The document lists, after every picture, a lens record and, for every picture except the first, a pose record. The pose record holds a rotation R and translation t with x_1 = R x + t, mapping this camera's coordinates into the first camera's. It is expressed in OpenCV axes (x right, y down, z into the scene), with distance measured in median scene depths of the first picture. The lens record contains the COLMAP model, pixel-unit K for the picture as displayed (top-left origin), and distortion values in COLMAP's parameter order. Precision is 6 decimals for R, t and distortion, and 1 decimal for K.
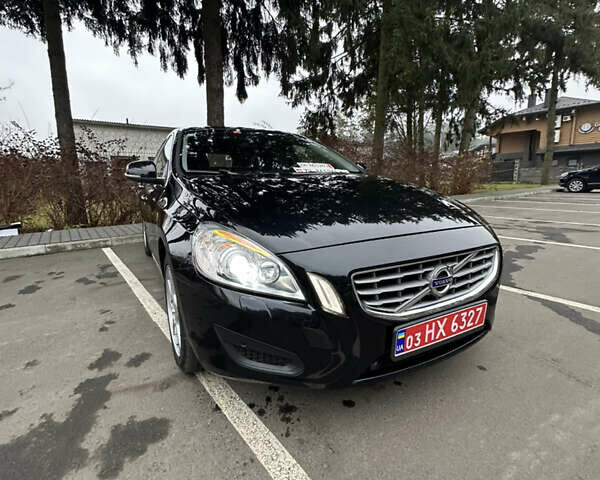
lens RADIAL K [[319.0, 0, 299.4], [0, 319.0, 238.1], [0, 0, 1]] dist [-0.002985, 0.002332]
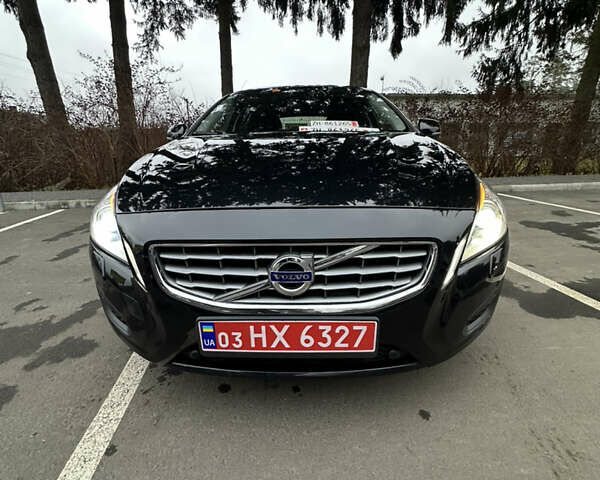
lens RADIAL K [[319.0, 0, 299.4], [0, 319.0, 238.1], [0, 0, 1]] dist [-0.002985, 0.002332]
pose [[0.867765, 0.138126, -0.477394, 0.747171], [-0.089444, 0.988322, 0.123370, -0.040684], [0.488860, -0.064356, 0.869985, 0.349822]]
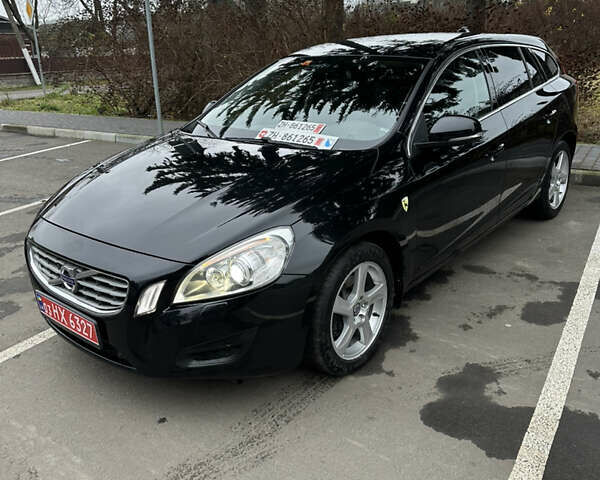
lens RADIAL K [[557.3, 0, 300.0], [0, 557.3, 240.0], [0, 0, 1]] dist [0.149682, -0.266111]
pose [[0.356043, 0.321891, -0.877280, 2.244576], [-0.143982, 0.946486, 0.288849, -0.627349], [0.923311, 0.023470, 0.383336, 0.917006]]
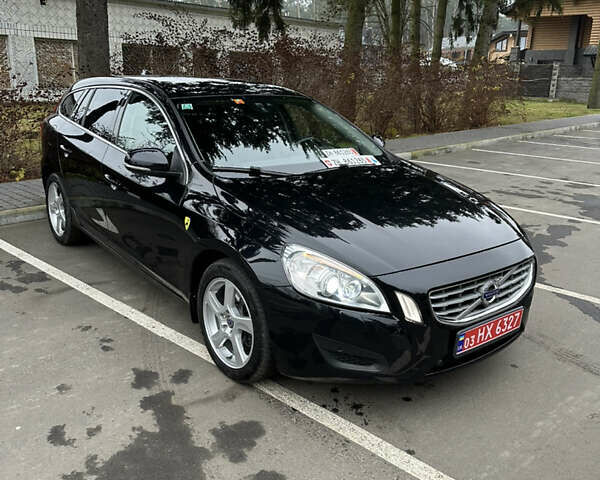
lens RADIAL K [[557.3, 0, 300.0], [0, 557.3, 240.0], [0, 0, 1]] dist [0.149682, -0.266111]
pose [[0.982414, -0.009743, 0.186462, -0.613684], [-0.009259, 0.994867, 0.100762, -0.254936], [-0.186487, -0.100717, 0.977281, -0.873166]]
